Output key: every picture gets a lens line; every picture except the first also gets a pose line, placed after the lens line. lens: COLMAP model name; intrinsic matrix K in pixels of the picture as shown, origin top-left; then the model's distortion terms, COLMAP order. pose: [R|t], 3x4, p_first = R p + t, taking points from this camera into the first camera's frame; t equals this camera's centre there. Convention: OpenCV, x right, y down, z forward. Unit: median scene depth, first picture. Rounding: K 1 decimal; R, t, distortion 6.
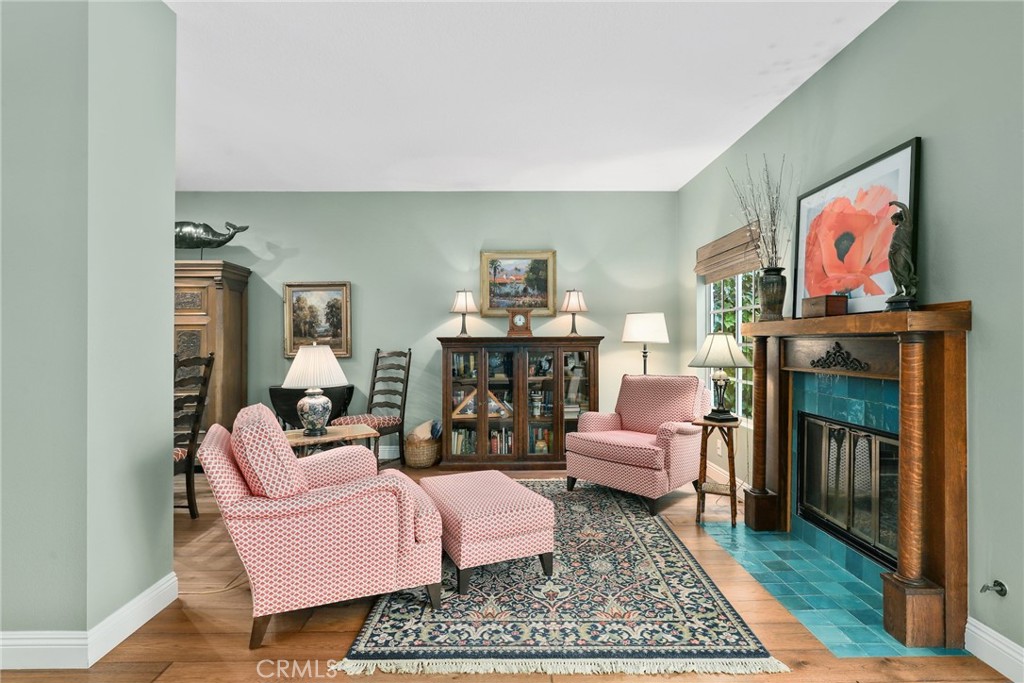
lens RADIAL K [[508.2, 0, 518.2], [0, 508.2, 336.0], [0, 0, 1]] dist [-0.016158, 0.003199]
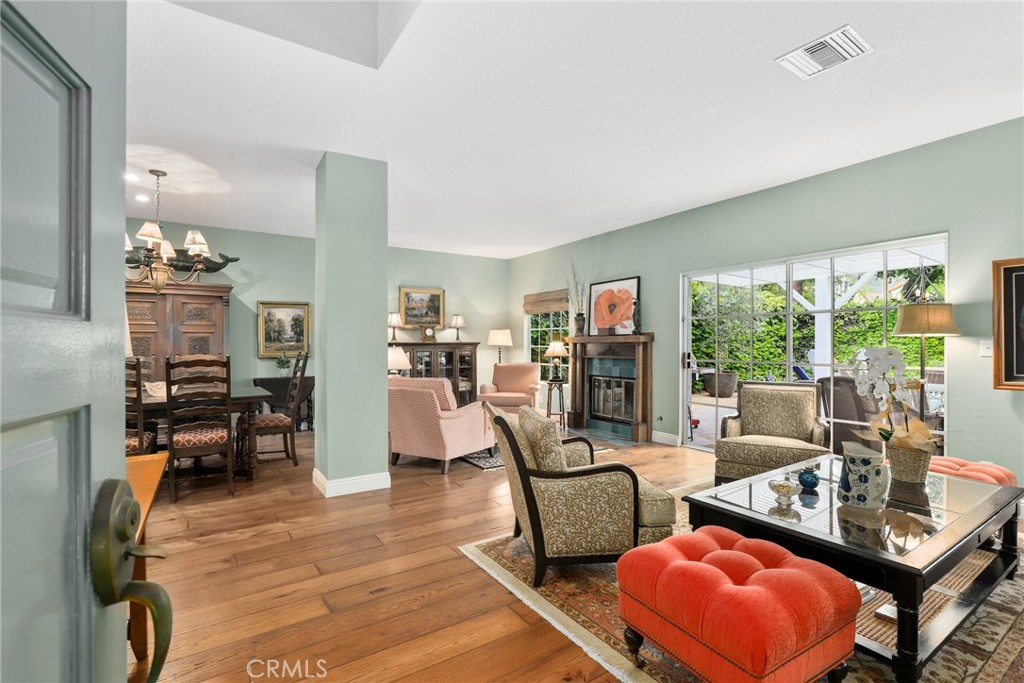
lens RADIAL K [[469.7, 0, 513.4], [0, 469.7, 345.8], [0, 0, 1]] dist [-0.012526, 0.000123]
pose [[0.845671, -0.000911, 0.533703, -0.579092], [-0.005253, 0.999936, 0.010030, -0.003692], [-0.533678, -0.011285, 0.845612, -0.418935]]
